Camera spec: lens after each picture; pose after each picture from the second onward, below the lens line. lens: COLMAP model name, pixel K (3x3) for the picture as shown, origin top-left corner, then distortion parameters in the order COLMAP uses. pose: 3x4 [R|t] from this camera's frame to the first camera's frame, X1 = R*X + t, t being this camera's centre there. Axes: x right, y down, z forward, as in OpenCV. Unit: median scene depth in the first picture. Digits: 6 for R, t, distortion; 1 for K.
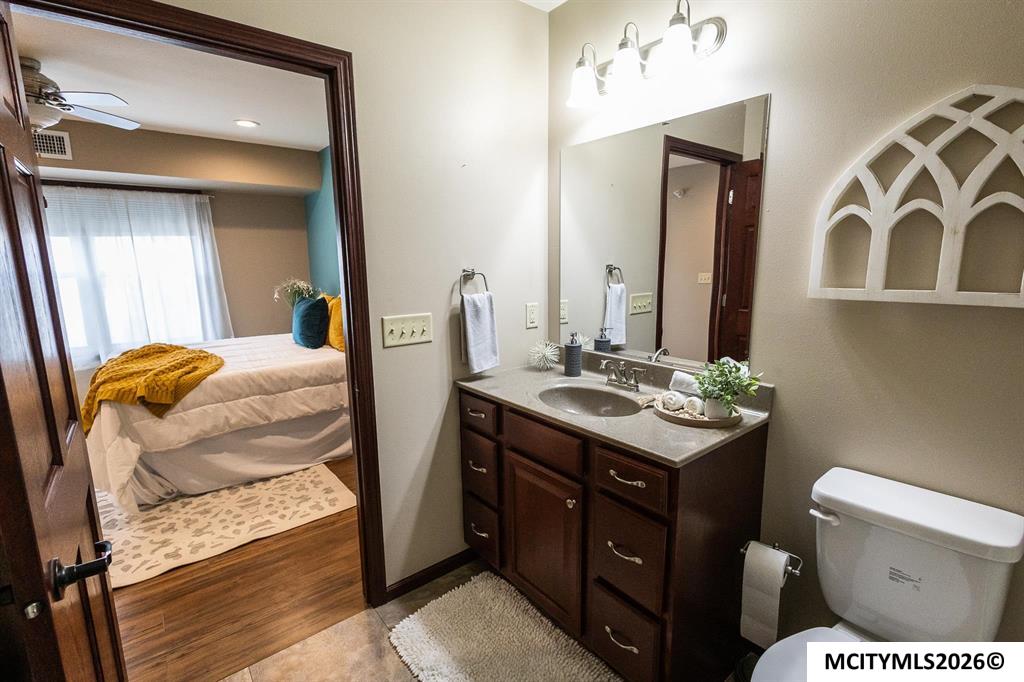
lens RADIAL K [[469.9, 0, 514.5], [0, 469.9, 342.2], [0, 0, 1]] dist [-0.002246, 0.000067]
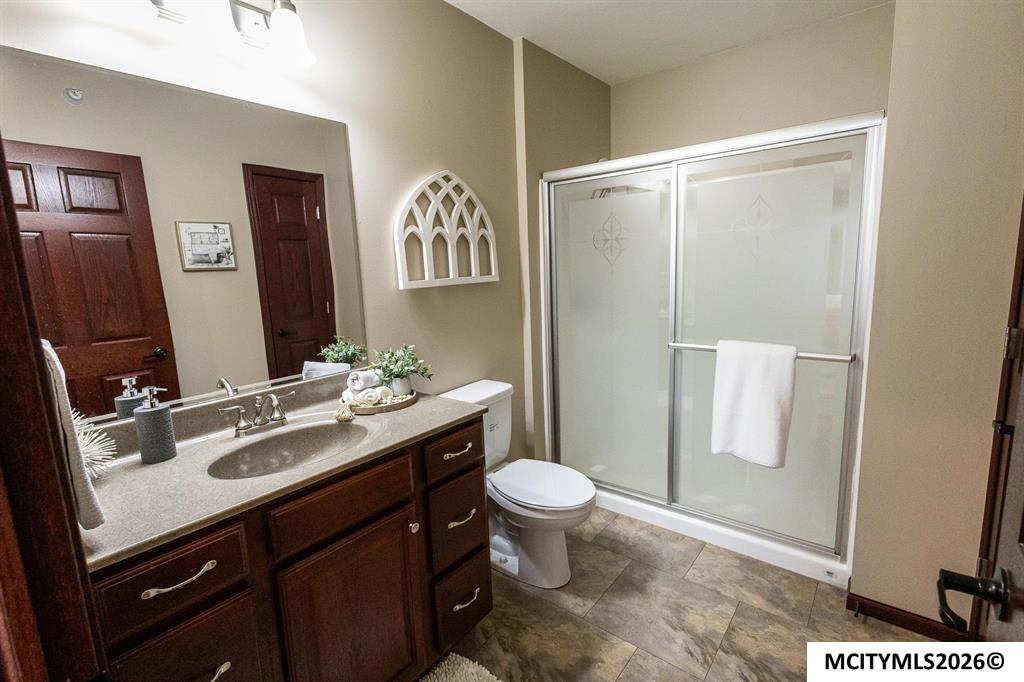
lens RADIAL K [[469.9, 0, 511.1], [0, 469.9, 339.0], [0, 0, 1]] dist [-0.002246, 0.000067]
pose [[-0.208507, -0.128279, 0.969572, -0.863293], [0.220245, 0.959738, 0.174342, -0.133763], [-0.952899, 0.249895, -0.171860, 1.042864]]
